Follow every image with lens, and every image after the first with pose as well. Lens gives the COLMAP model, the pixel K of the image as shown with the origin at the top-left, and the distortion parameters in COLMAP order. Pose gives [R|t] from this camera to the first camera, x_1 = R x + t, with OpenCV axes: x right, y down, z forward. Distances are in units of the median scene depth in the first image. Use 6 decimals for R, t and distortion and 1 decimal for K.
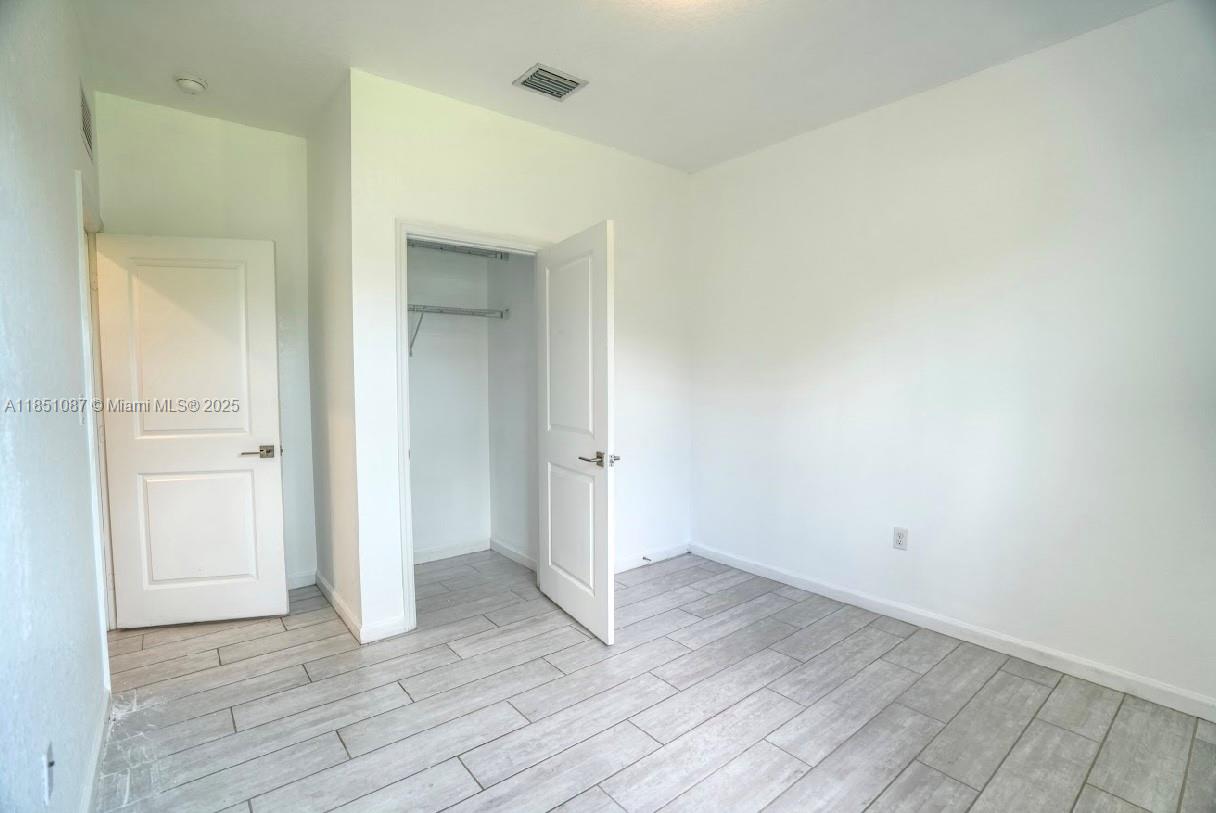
lens RADIAL K [[562.6, 0, 608.0], [0, 562.6, 406.5], [0, 0, 1]] dist [-0.024067, 0.000587]
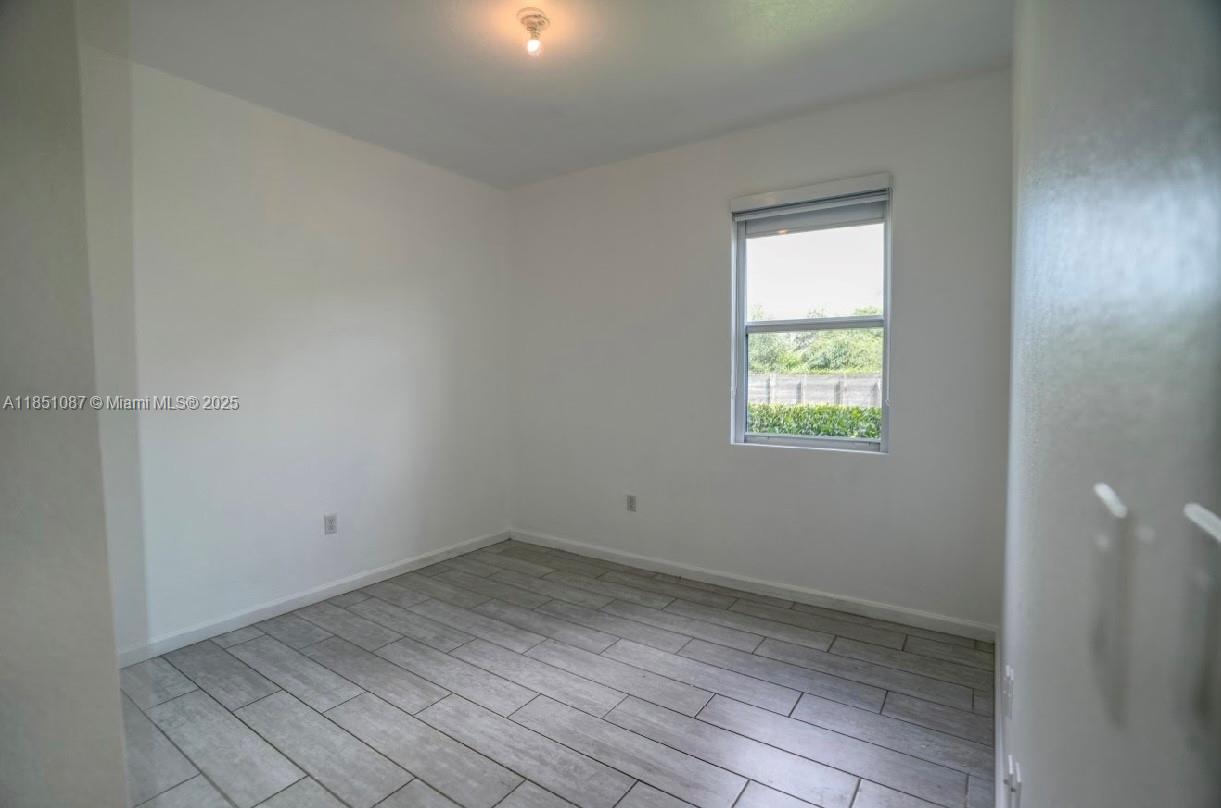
lens RADIAL K [[567.4, 0, 610.5], [0, 567.4, 404.0], [0, 0, 1]] dist [-0.062631, 0.017043]
pose [[-0.281479, -0.046304, 0.958449, -0.866457], [0.058811, 0.996125, 0.065396, -0.050372], [-0.957763, 0.074775, -0.277665, 0.963590]]
